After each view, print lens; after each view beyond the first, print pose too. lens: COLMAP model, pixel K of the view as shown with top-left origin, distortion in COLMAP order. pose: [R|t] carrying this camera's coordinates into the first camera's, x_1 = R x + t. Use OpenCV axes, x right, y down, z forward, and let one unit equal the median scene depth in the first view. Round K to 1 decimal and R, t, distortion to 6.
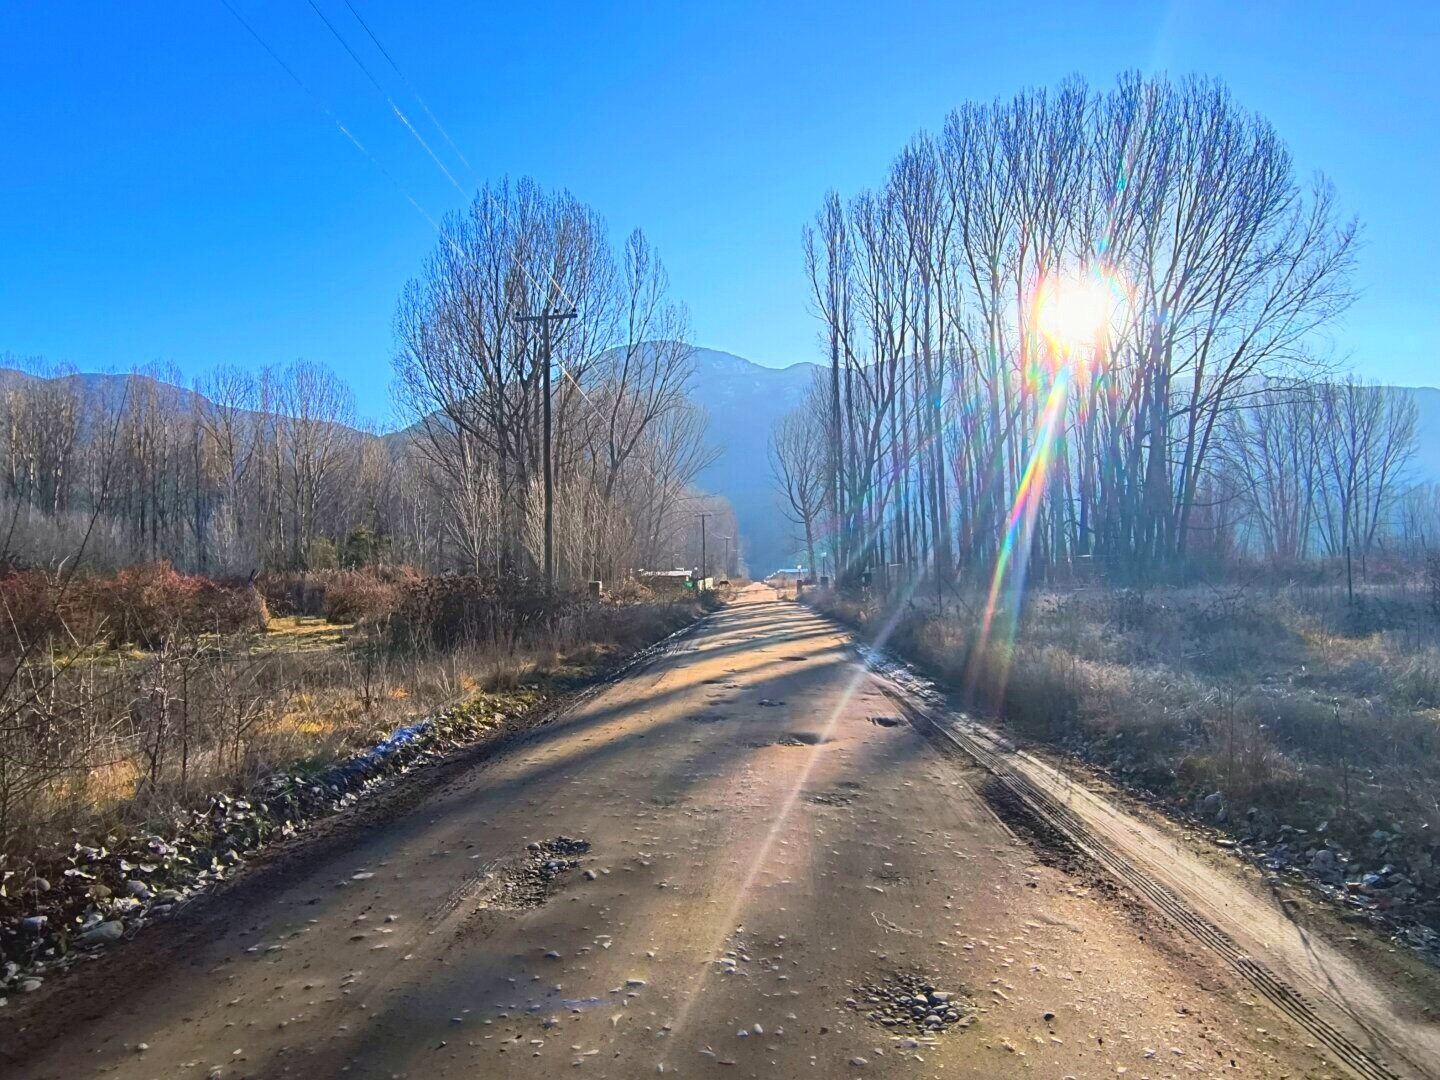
lens RADIAL K [[877.3, 0, 721.8], [0, 877.3, 545.5], [0, 0, 1]] dist [-0.004229, 0.002560]
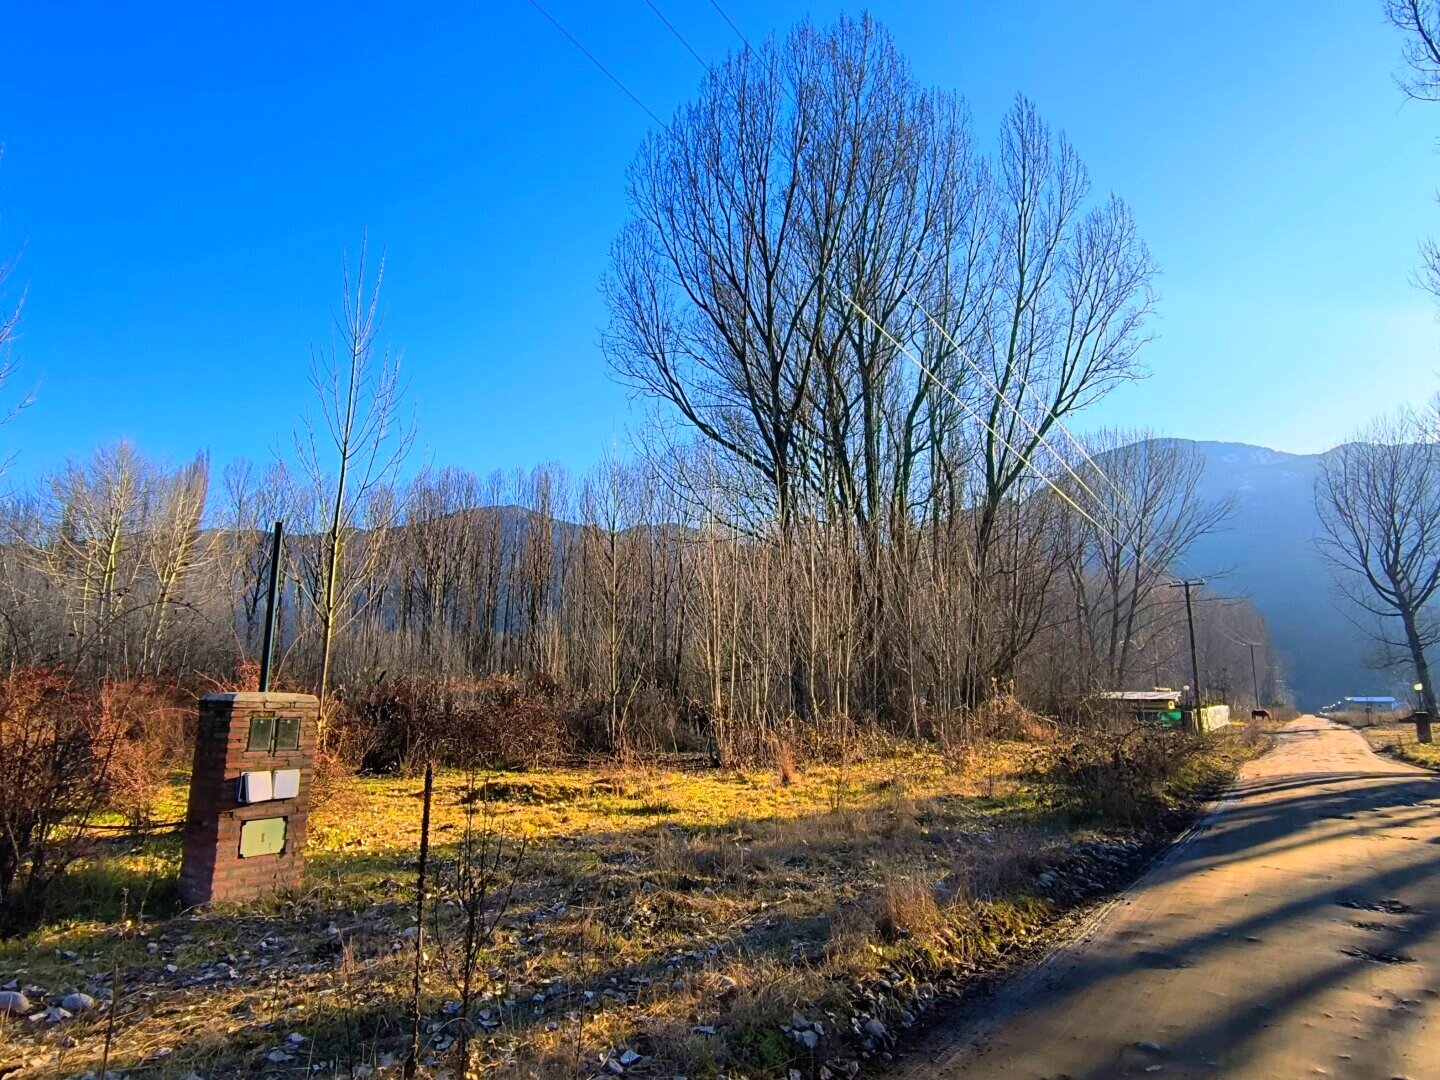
lens RADIAL K [[877.3, 0, 722.6], [0, 877.3, 538.1], [0, 0, 1]] dist [-0.004229, 0.002560]
pose [[0.858013, -0.068291, -0.509069, 0.006335], [-0.006394, 0.989625, -0.143534, 0.010401], [0.513589, 0.126409, 0.848674, 0.262519]]
